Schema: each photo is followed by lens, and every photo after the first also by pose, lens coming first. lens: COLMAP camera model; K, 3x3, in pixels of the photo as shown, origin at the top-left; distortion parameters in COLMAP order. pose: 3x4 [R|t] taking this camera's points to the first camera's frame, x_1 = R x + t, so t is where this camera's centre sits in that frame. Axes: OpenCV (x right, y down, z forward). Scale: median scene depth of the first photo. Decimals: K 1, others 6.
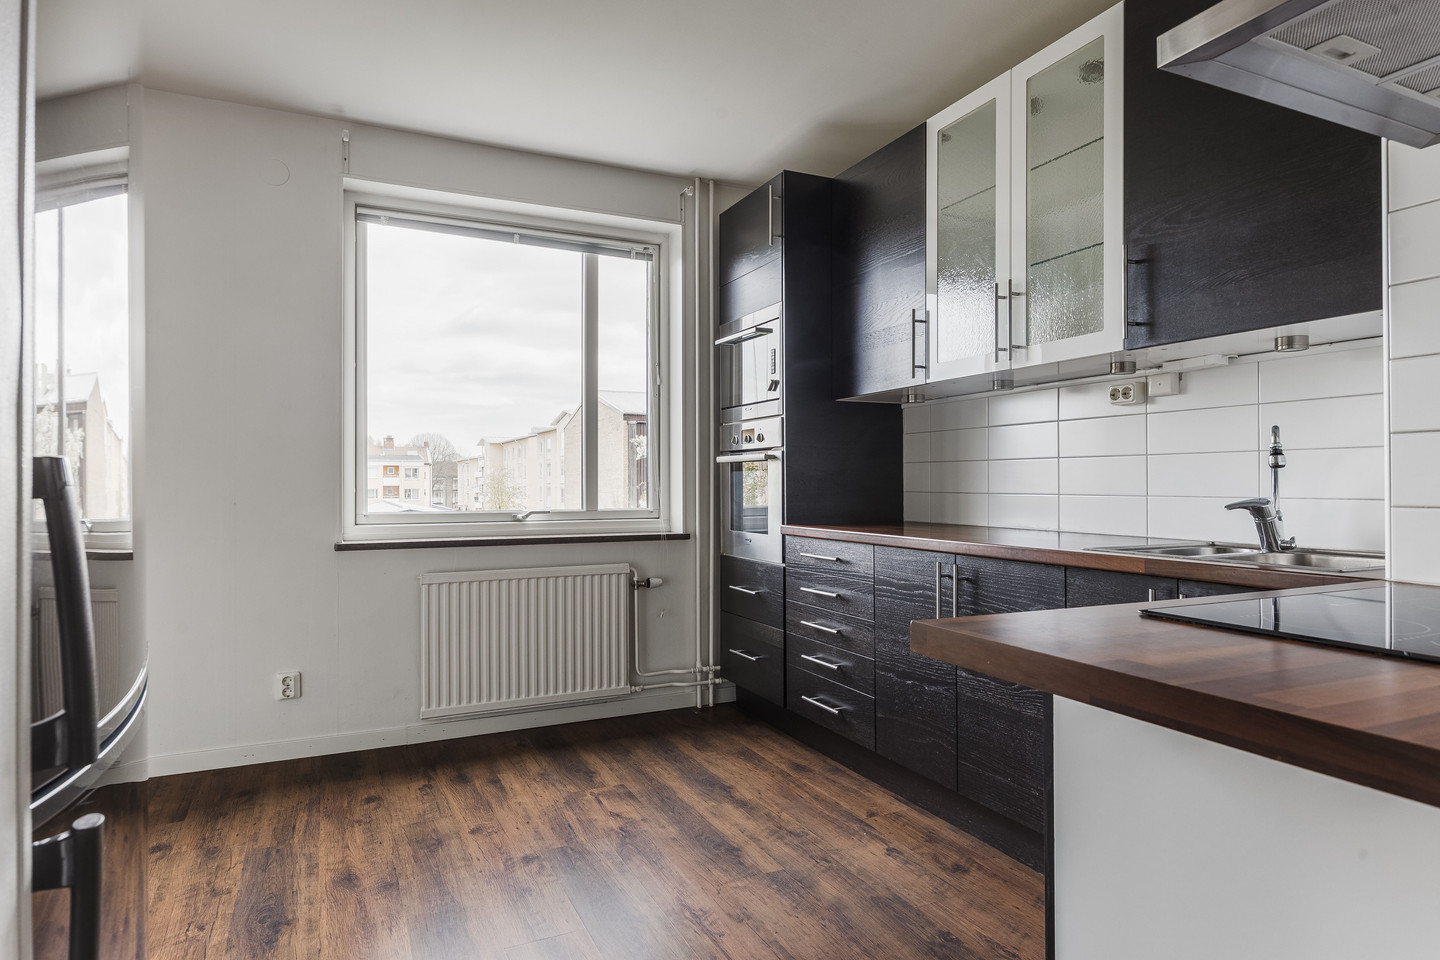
lens RADIAL K [[850.6, 0, 720.0], [0, 850.6, 480.0], [0, 0, 1]] dist [-0.006128, -0.004142]
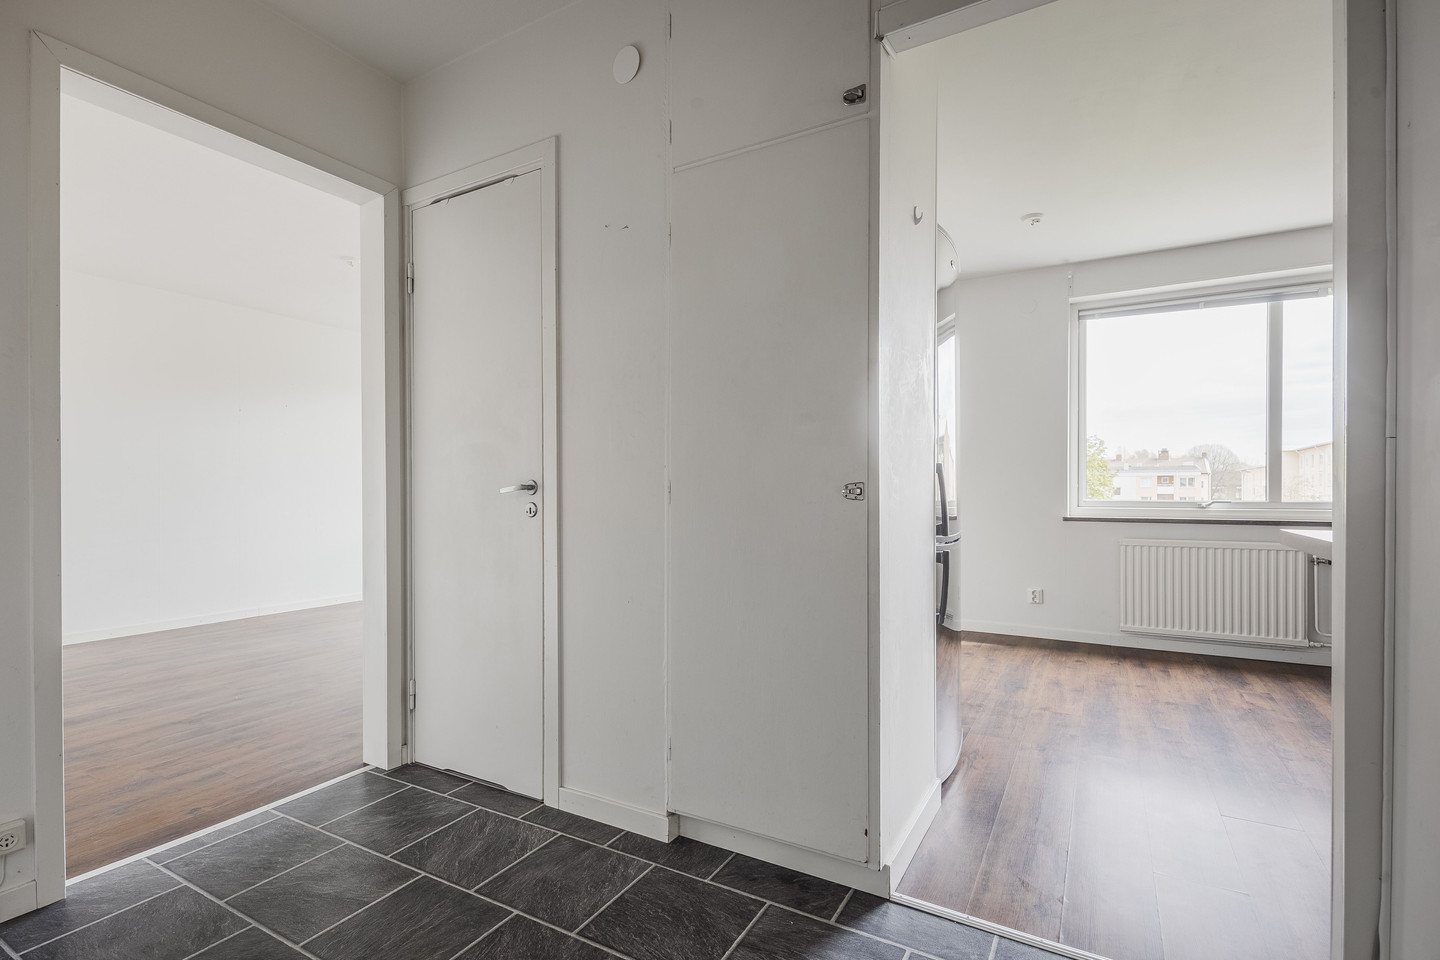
lens RADIAL K [[665.1, 0, 719.3], [0, 665.1, 489.9], [0, 0, 1]] dist [0.030378, -0.000578]
pose [[0.581766, -0.001678, -0.813354, 0.239468], [0.002430, 0.999997, -0.000325, 0.019757], [0.813353, -0.001788, 0.581768, -0.342187]]
